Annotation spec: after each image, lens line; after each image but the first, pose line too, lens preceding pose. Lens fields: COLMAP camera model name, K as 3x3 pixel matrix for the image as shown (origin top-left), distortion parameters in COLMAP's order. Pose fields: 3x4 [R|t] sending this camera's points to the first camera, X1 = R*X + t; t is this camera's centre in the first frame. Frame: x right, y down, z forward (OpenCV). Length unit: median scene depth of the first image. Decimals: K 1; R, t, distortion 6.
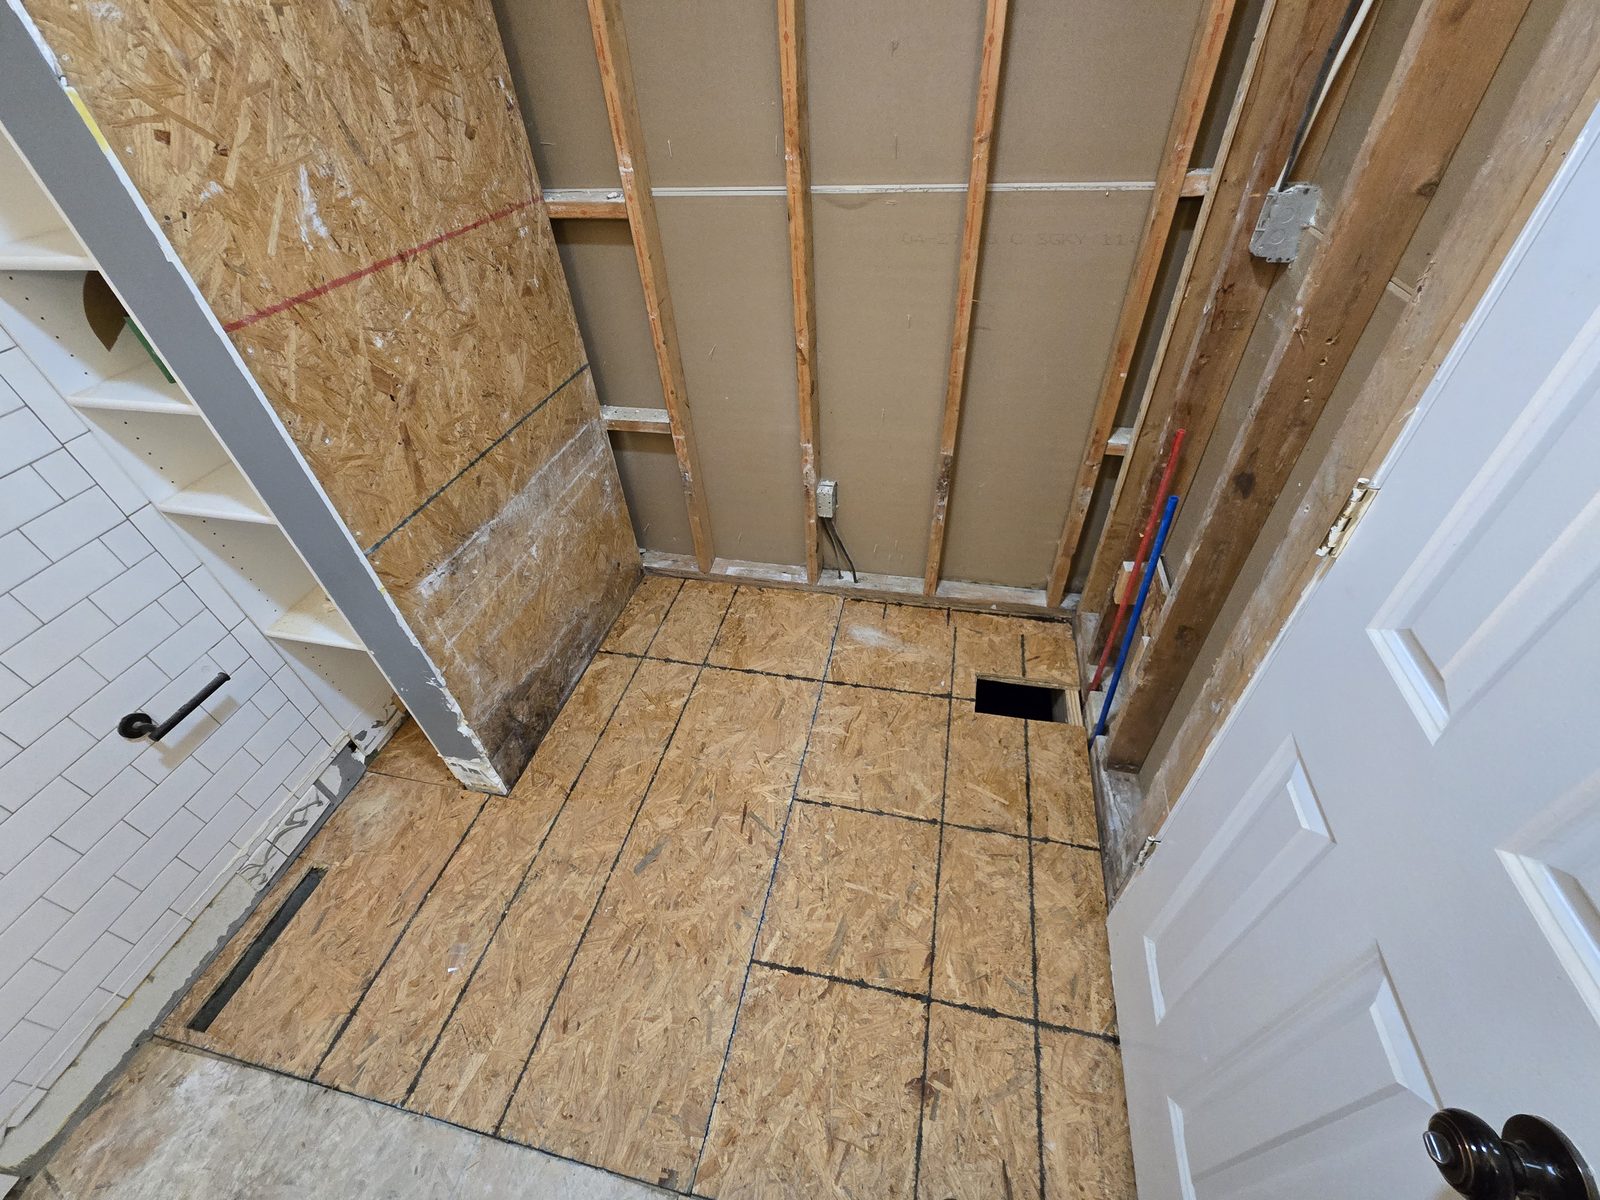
lens RADIAL K [[660.0, 0, 800.7], [0, 660.0, 600.1], [0, 0, 1]] dist [0.001373, 0.000364]
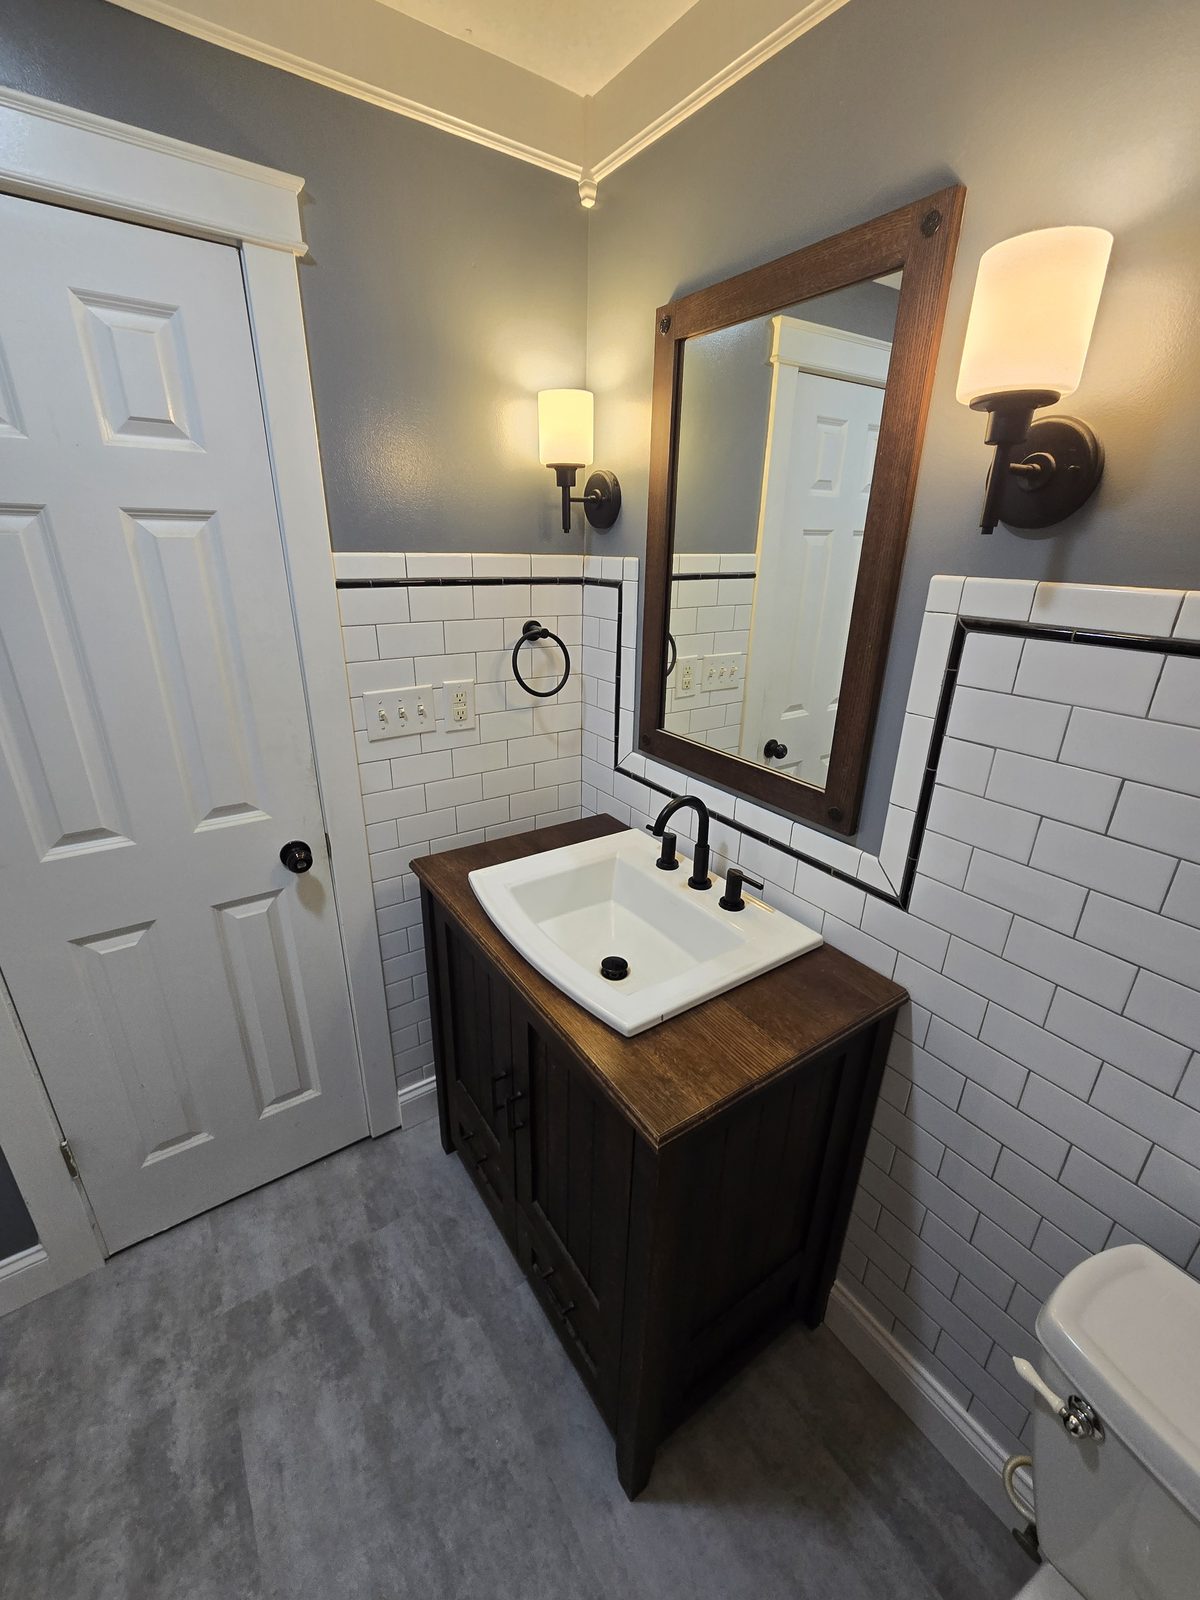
lens RADIAL K [[660.0, 0, 602.8], [0, 660.0, 800.5], [0, 0, 1]] dist [0.001373, 0.000364]
pose [[-0.734188, -0.212048, 0.644984, -0.555324], [0.464376, 0.536188, 0.704881, -0.240442], [-0.495301, 0.817030, -0.295193, 0.255359]]
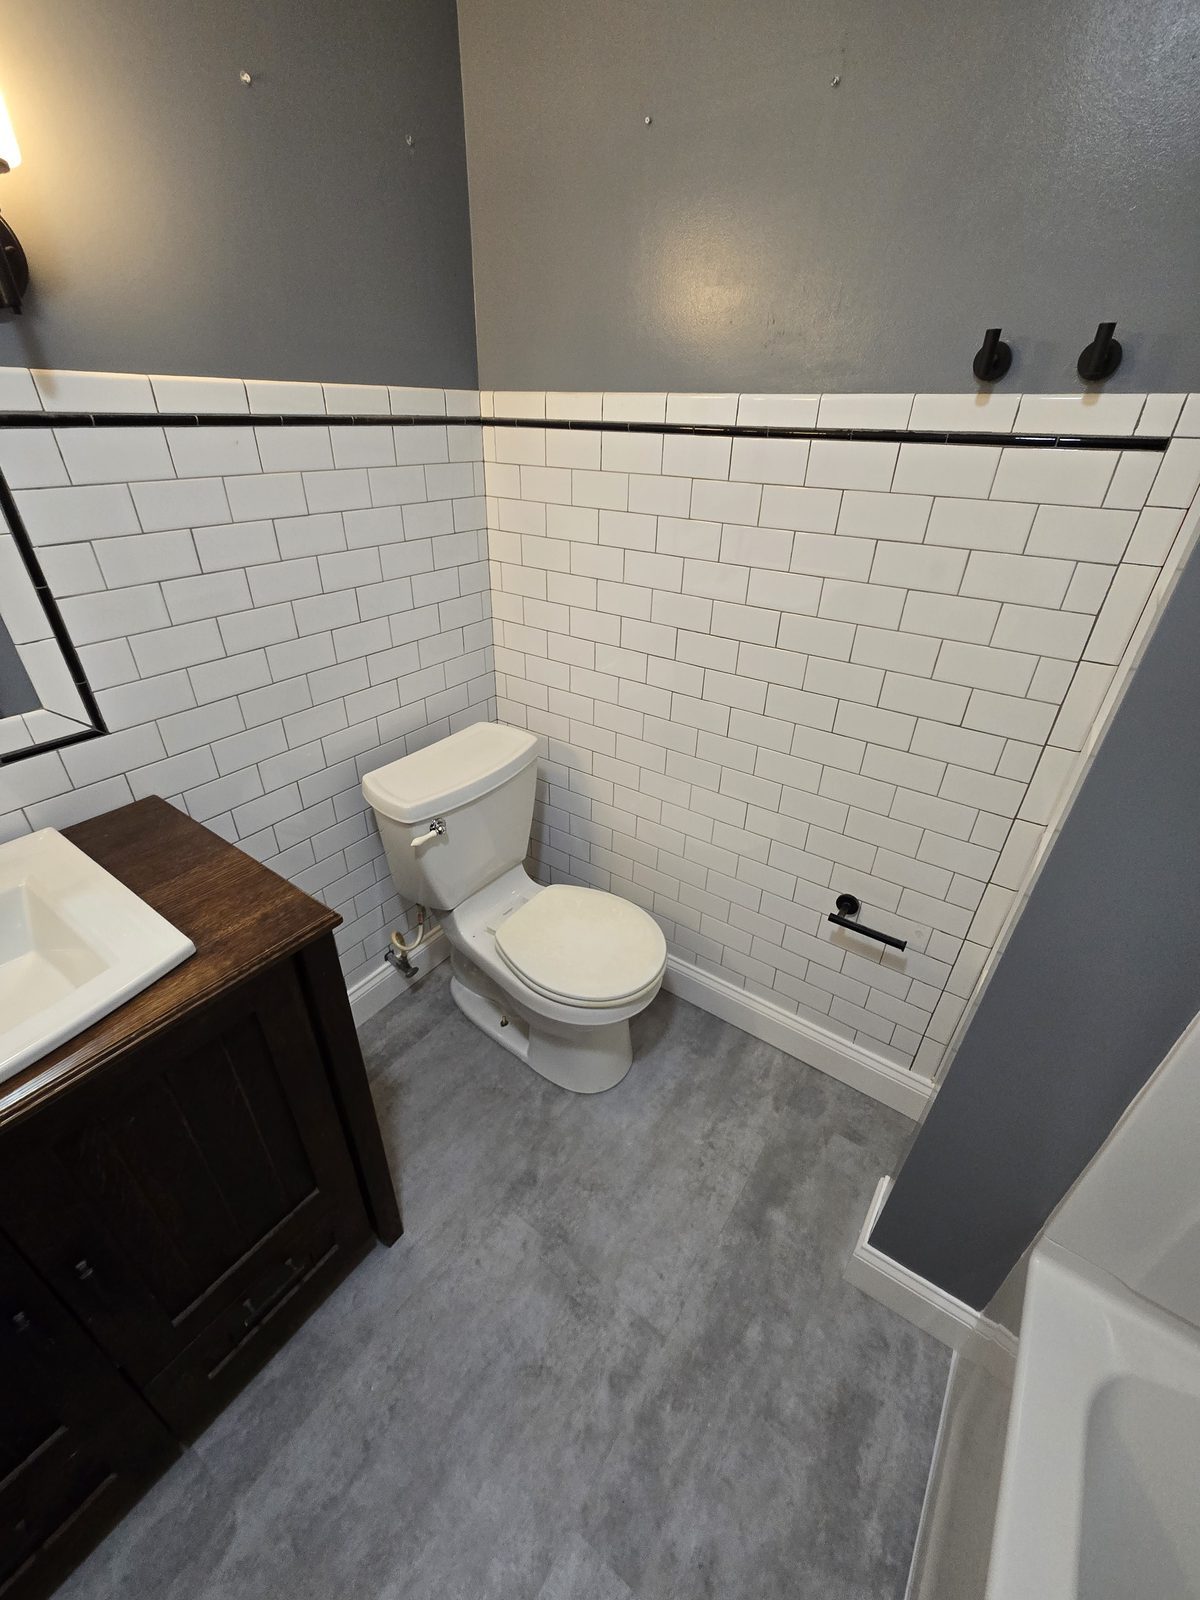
lens RADIAL K [[645.5, 0, 593.7], [0, 645.5, 800.7], [0, 0, 1]] dist [-0.000467, -0.000029]
pose [[-0.388077, 0.510749, -0.767158, -0.029521], [-0.611681, 0.479896, 0.628925, -0.265698], [0.689379, 0.713327, 0.126179, 0.310436]]
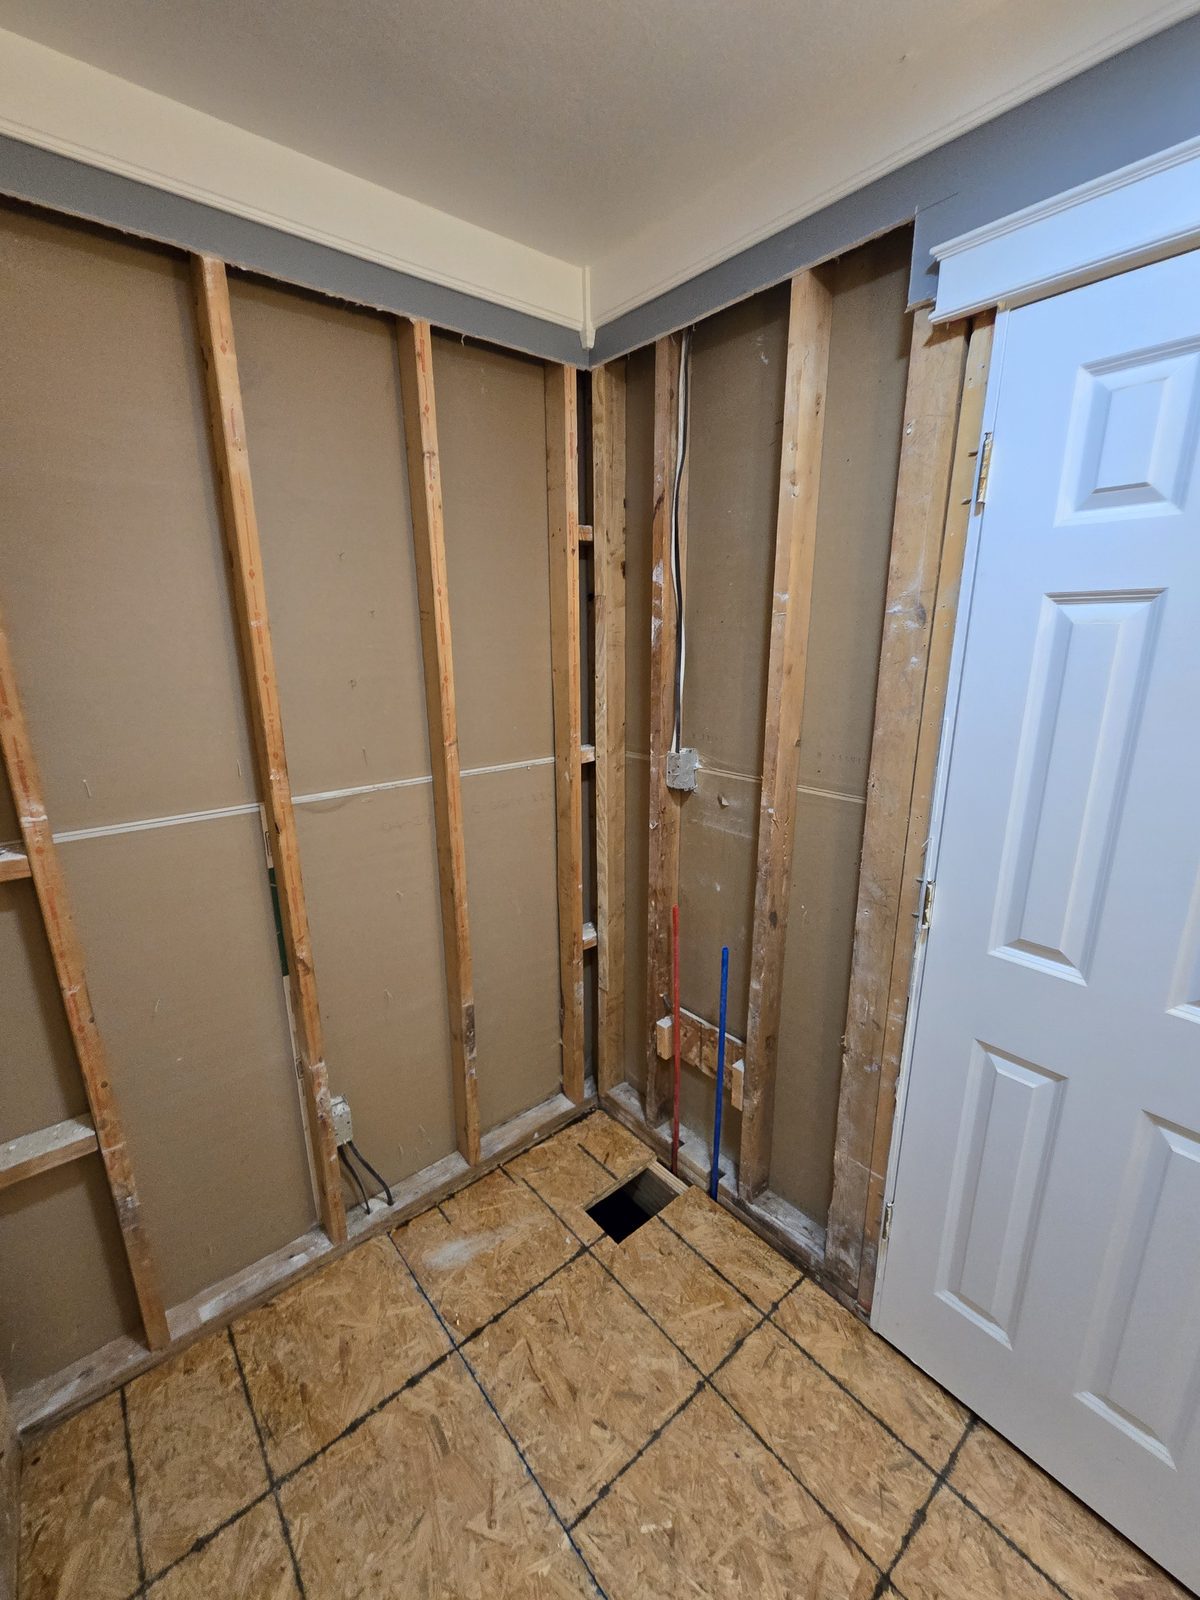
lens RADIAL K [[661.7, 0, 592.1], [0, 661.7, 803.9], [0, 0, 1]] dist [0.002545, 0.001169]
pose [[0.612541, -0.159926, 0.774092, -0.419999], [0.509178, 0.828896, -0.231665, -0.161152], [-0.604593, 0.536055, 0.589163, 0.159951]]
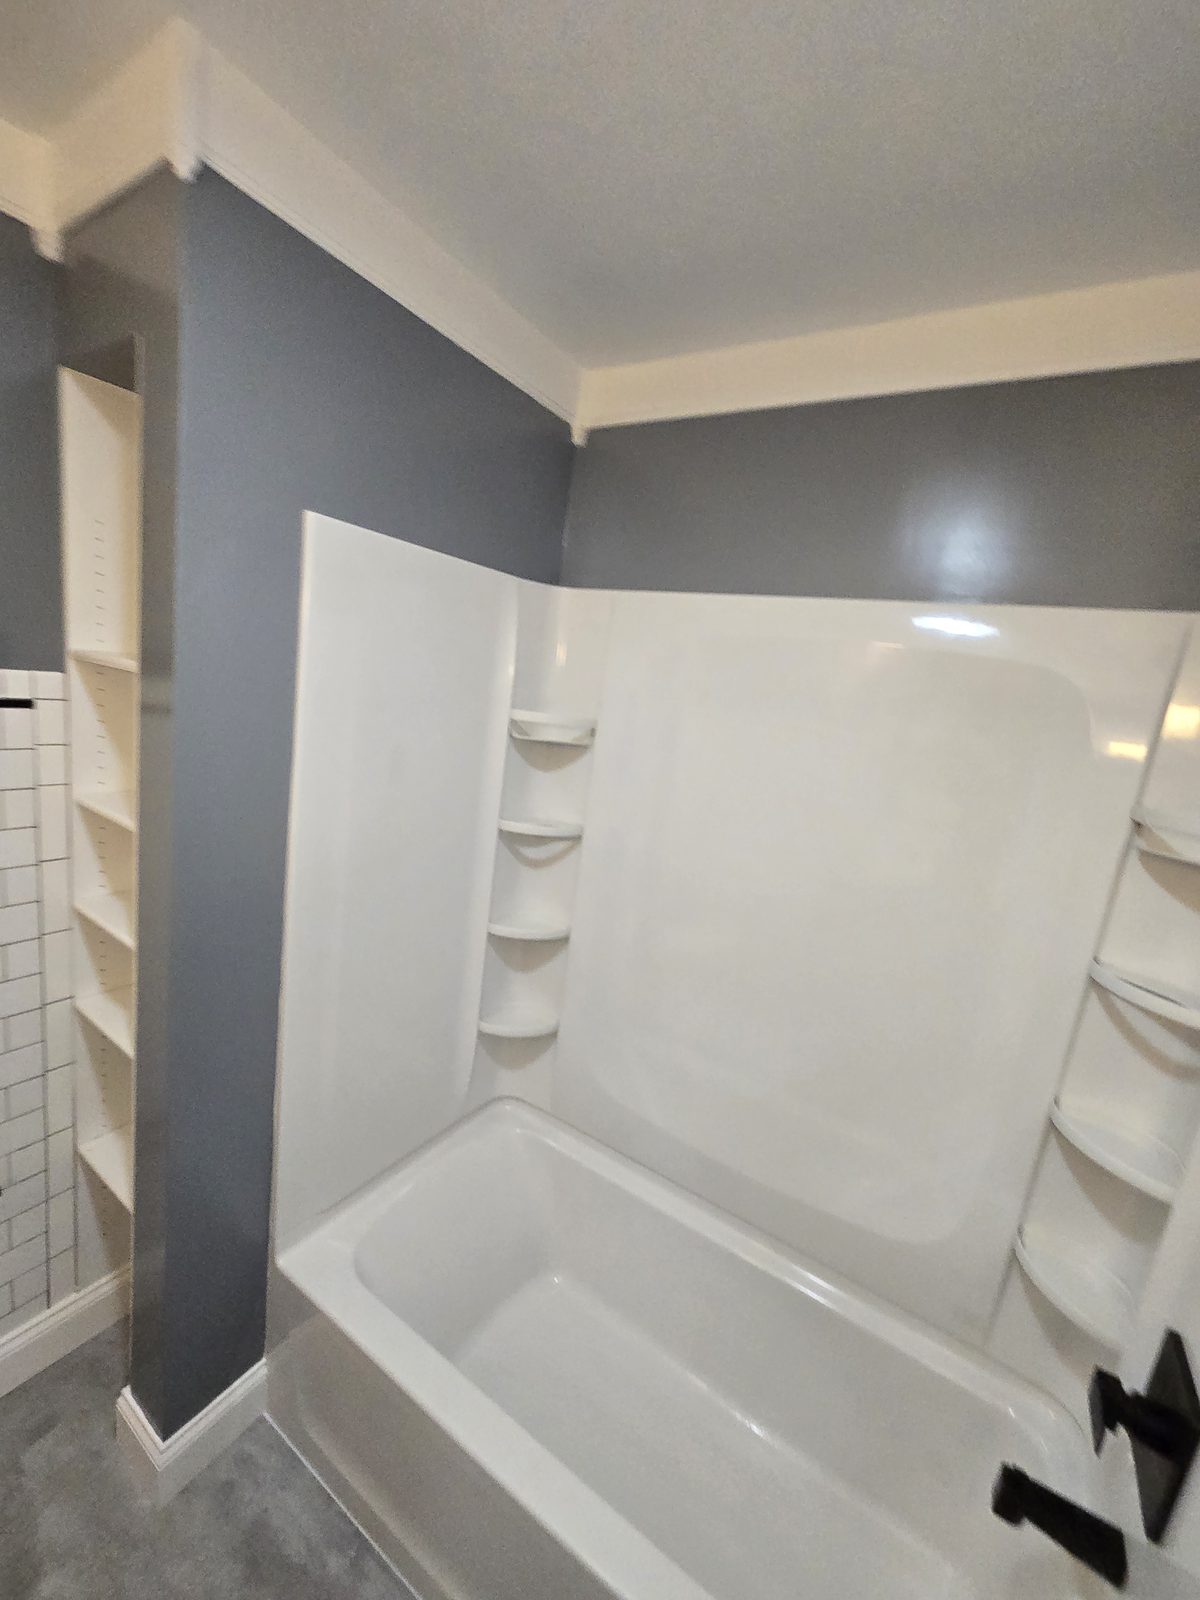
lens RADIAL K [[652.9, 0, 599.3], [0, 652.9, 801.7], [0, 0, 1]] dist [0.010994, -0.005880]
pose [[0.923250, 0.230233, -0.307575, 0.054794], [-0.358278, 0.805009, -0.472860, -0.157382], [0.138733, 0.546766, 0.825712, 0.044913]]
